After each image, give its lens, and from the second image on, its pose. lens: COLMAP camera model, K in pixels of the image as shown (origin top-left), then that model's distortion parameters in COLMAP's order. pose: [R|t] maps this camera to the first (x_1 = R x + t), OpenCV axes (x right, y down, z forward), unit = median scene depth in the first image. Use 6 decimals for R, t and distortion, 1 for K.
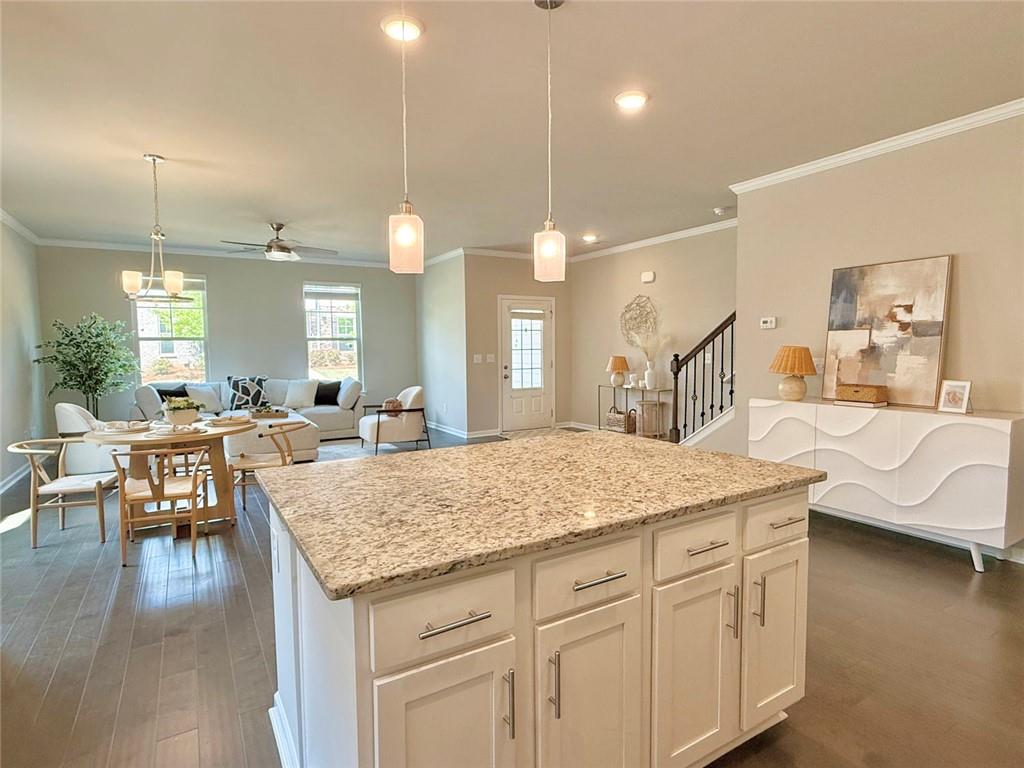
lens RADIAL K [[539.5, 0, 511.8], [0, 539.5, 384.3], [0, 0, 1]] dist [0.004223, 0.000064]
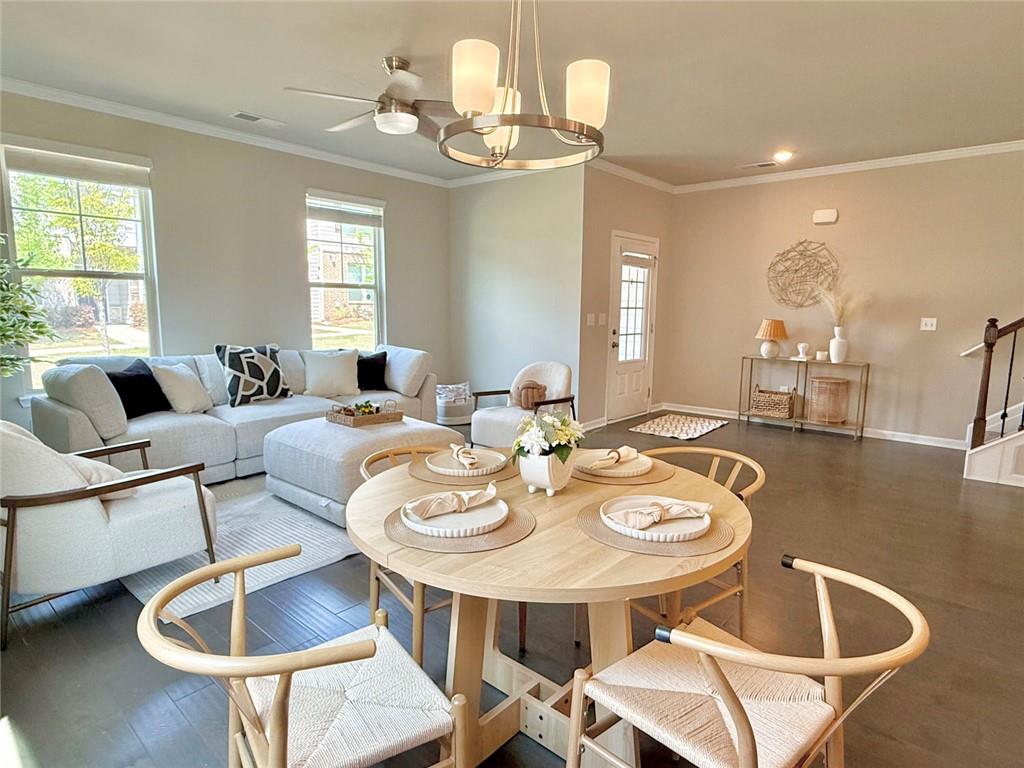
lens RADIAL K [[569.1, 0, 512.0], [0, 569.1, 385.0], [0, 0, 1]] dist [0.003235, 0.001258]
pose [[0.955212, -0.019336, 0.295289, -0.401368], [-0.001348, 0.997568, 0.069680, -0.015152], [-0.295918, -0.066957, 0.952864, 0.335085]]
